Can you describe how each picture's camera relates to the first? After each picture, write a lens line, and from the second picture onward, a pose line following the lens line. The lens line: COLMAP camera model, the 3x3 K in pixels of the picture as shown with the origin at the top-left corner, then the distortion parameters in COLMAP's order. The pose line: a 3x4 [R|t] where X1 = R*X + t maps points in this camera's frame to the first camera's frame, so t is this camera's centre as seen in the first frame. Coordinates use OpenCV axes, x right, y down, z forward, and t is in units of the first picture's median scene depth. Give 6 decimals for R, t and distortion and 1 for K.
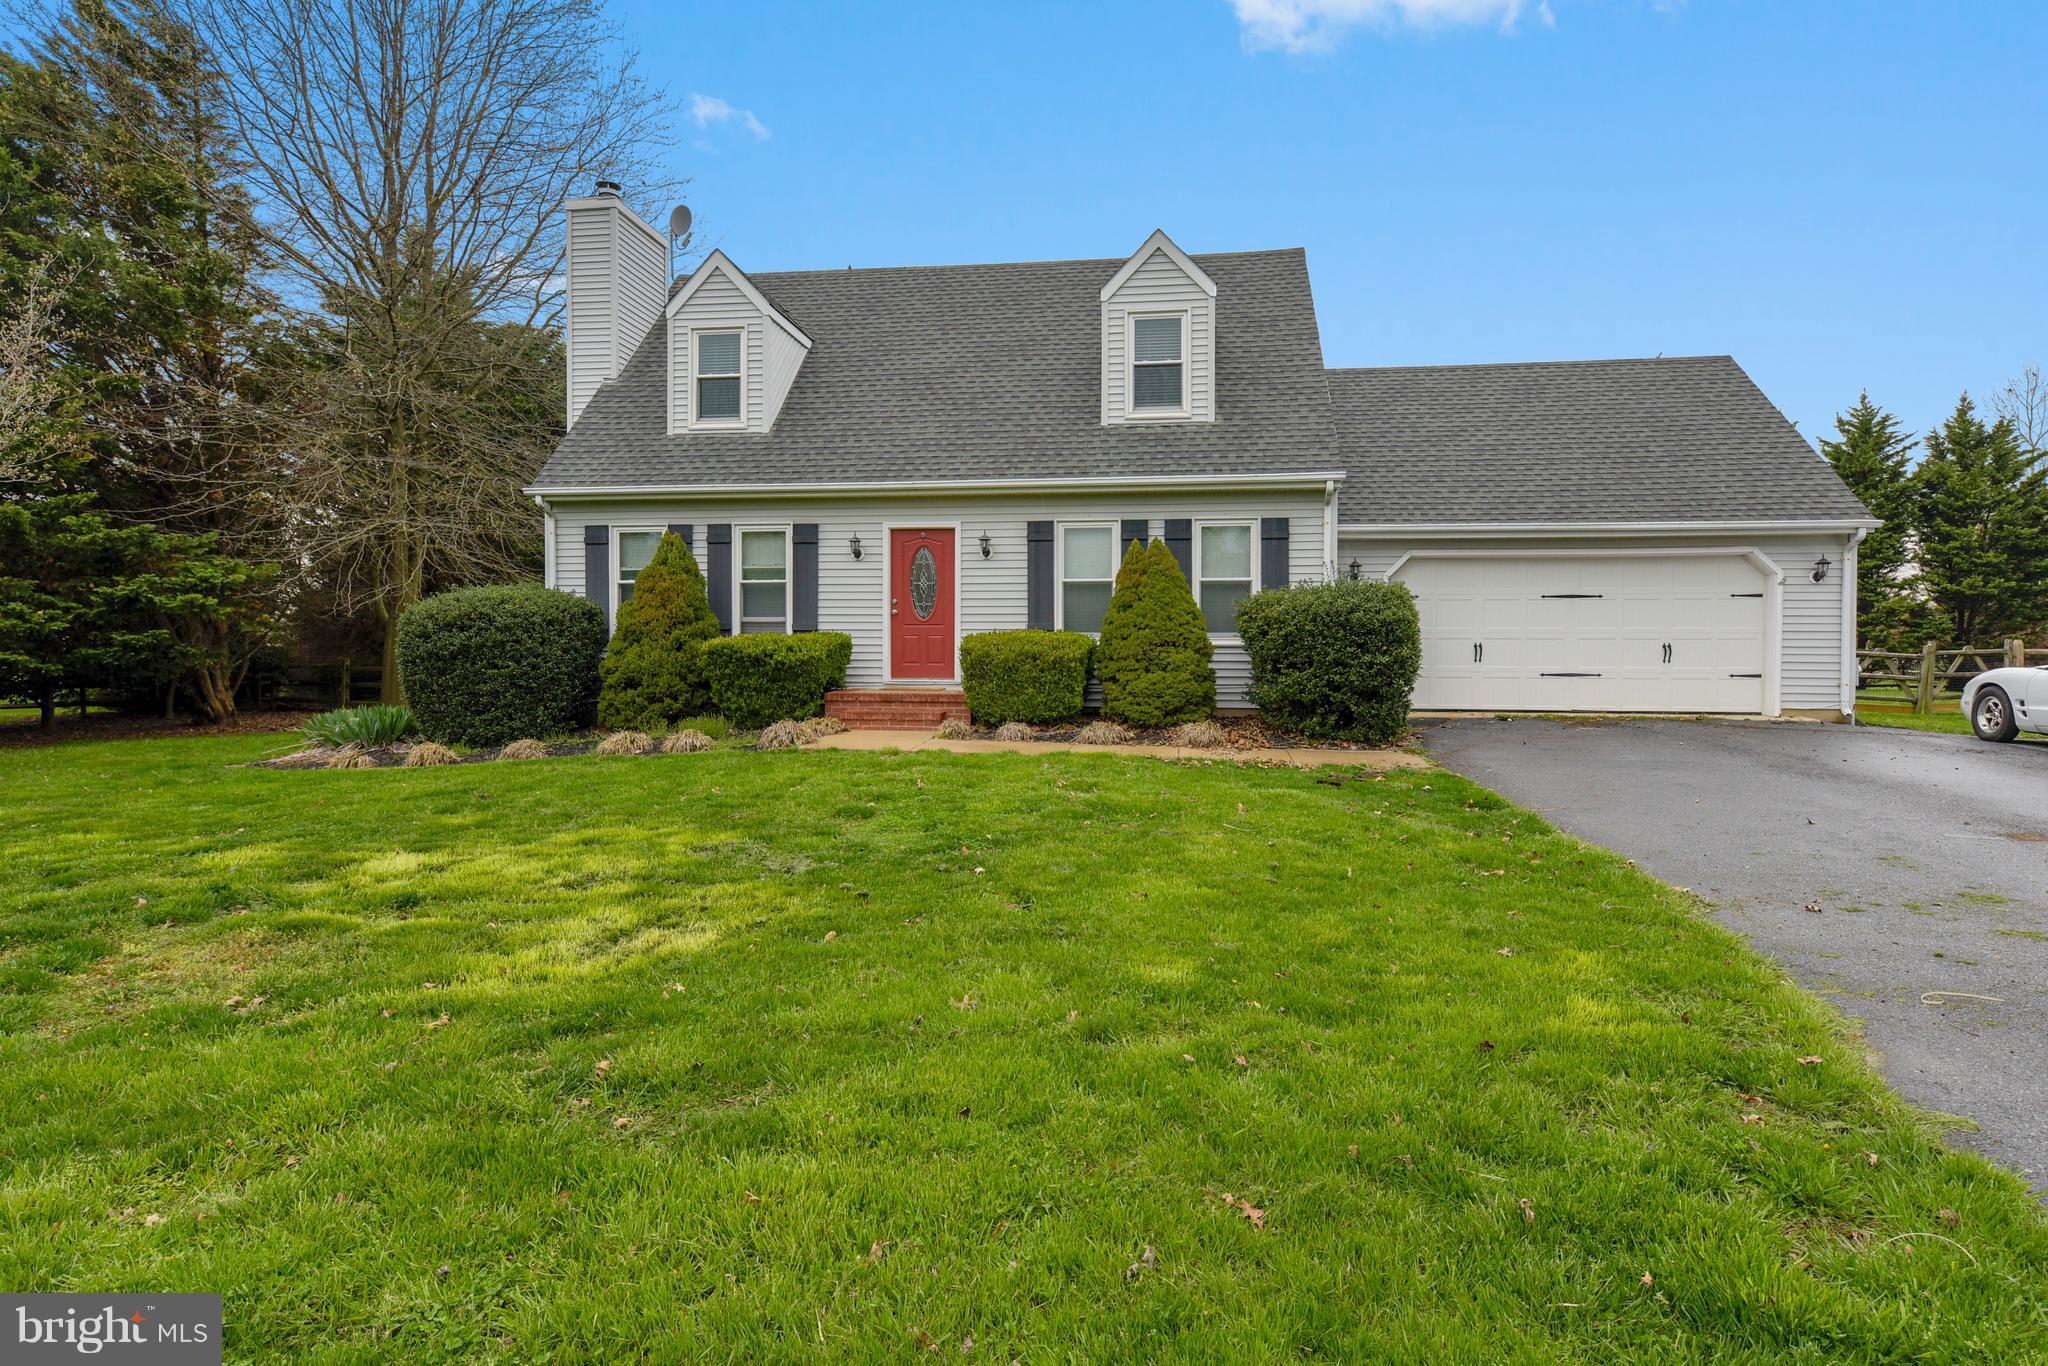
lens RADIAL K [[1044.8, 0, 1064.5], [0, 1044.8, 681.7], [0, 0, 1]] dist [0.008744, 0.000775]
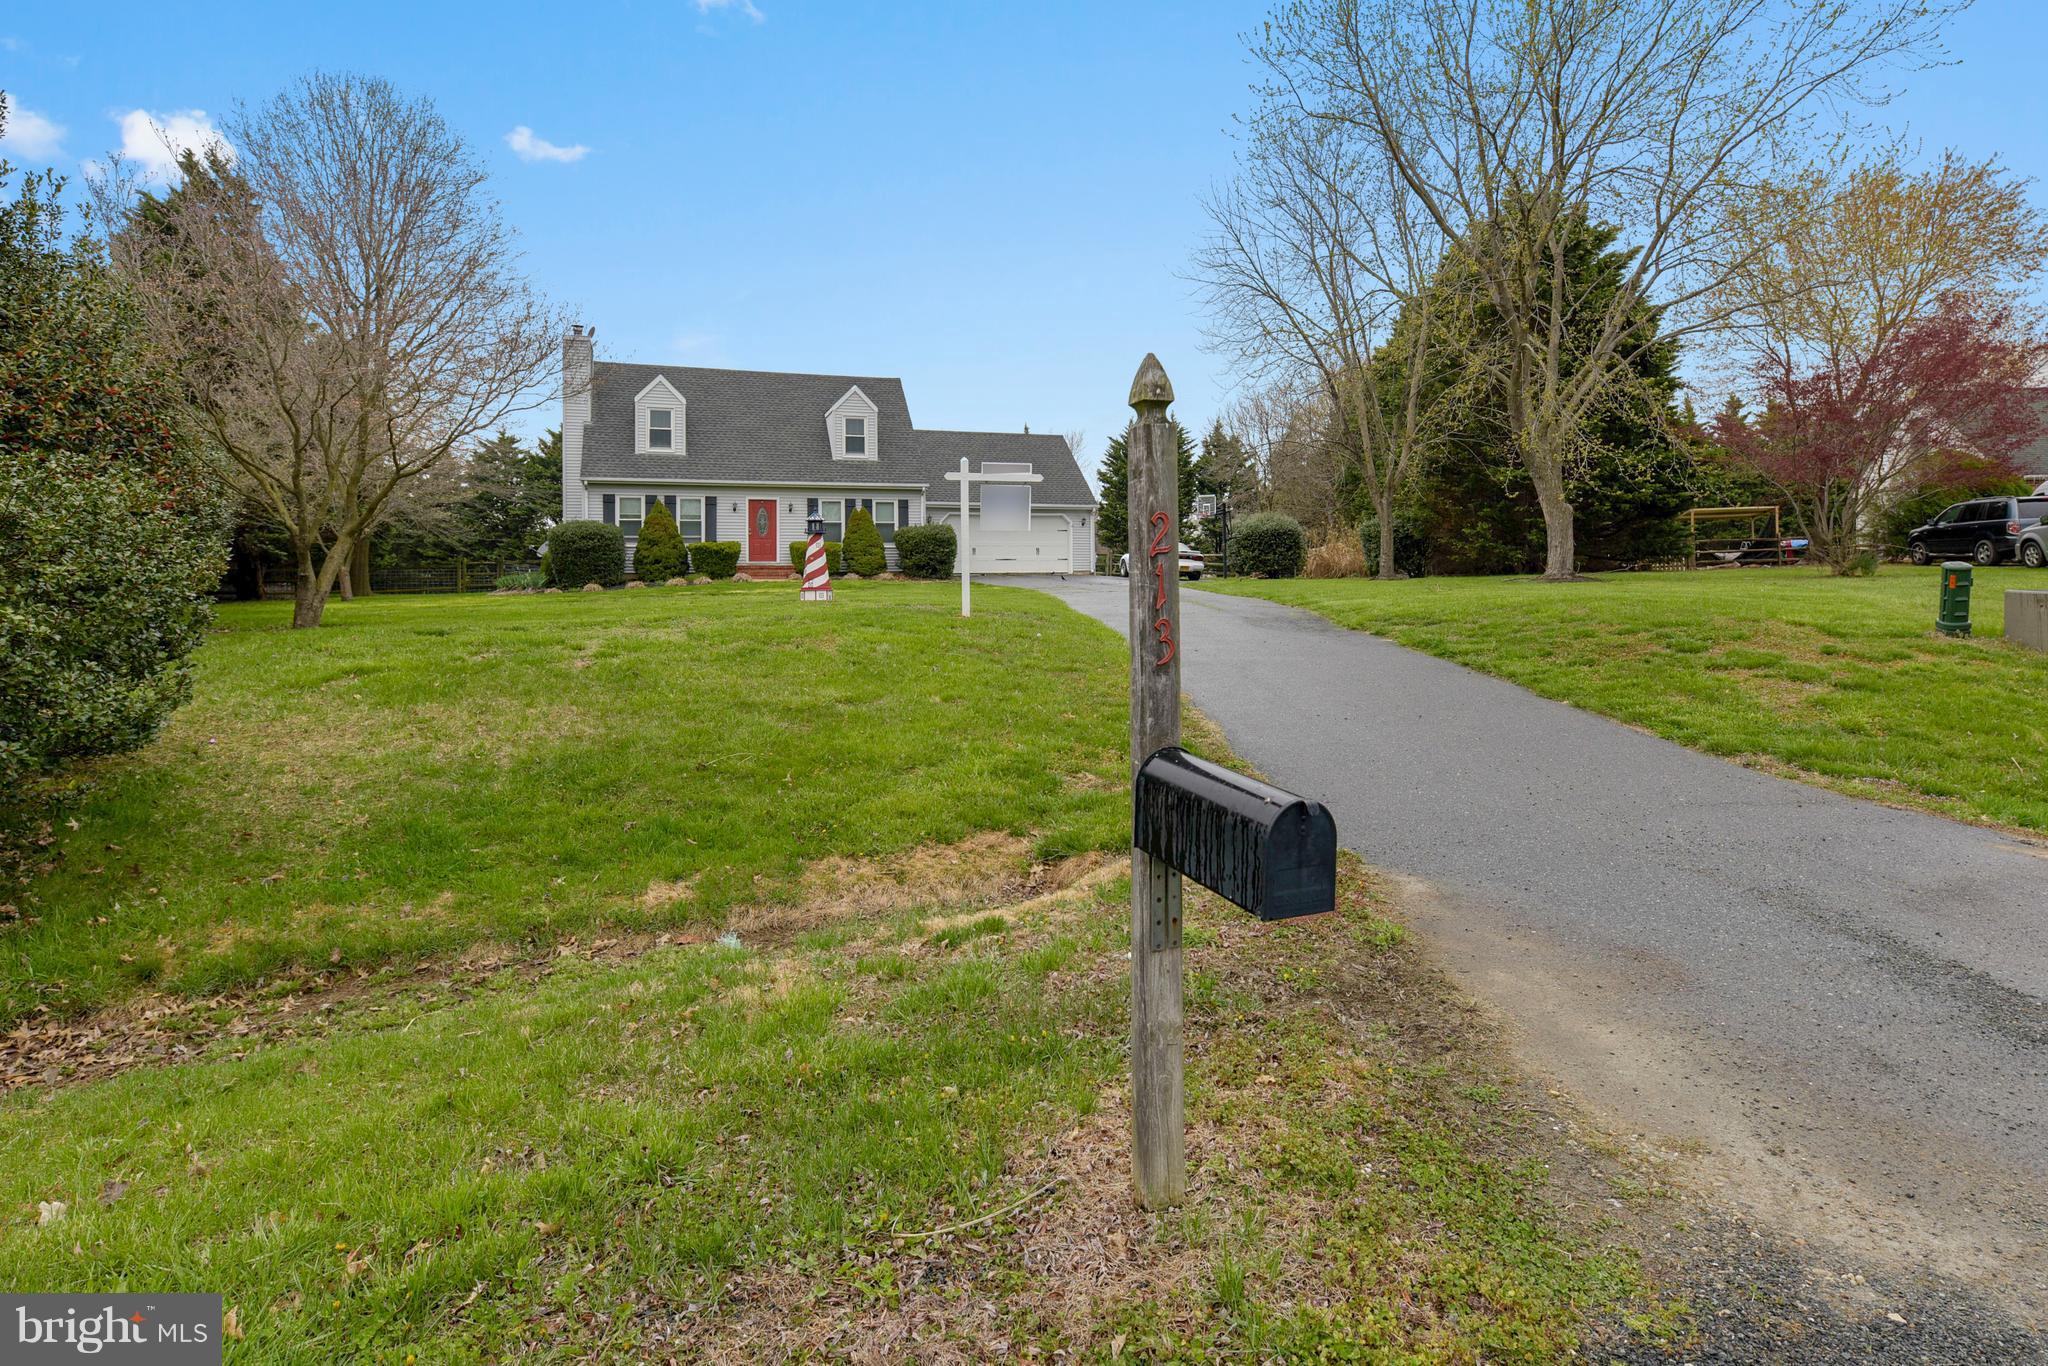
lens RADIAL K [[1044.8, 0, 1064.5], [0, 1044.8, 681.7], [0, 0, 1]] dist [0.008744, 0.000775]
pose [[0.898562, -0.055101, 0.435374, -0.594402], [0.023692, 0.996730, 0.077249, 0.107474], [-0.438207, -0.059098, 0.896929, -1.546727]]
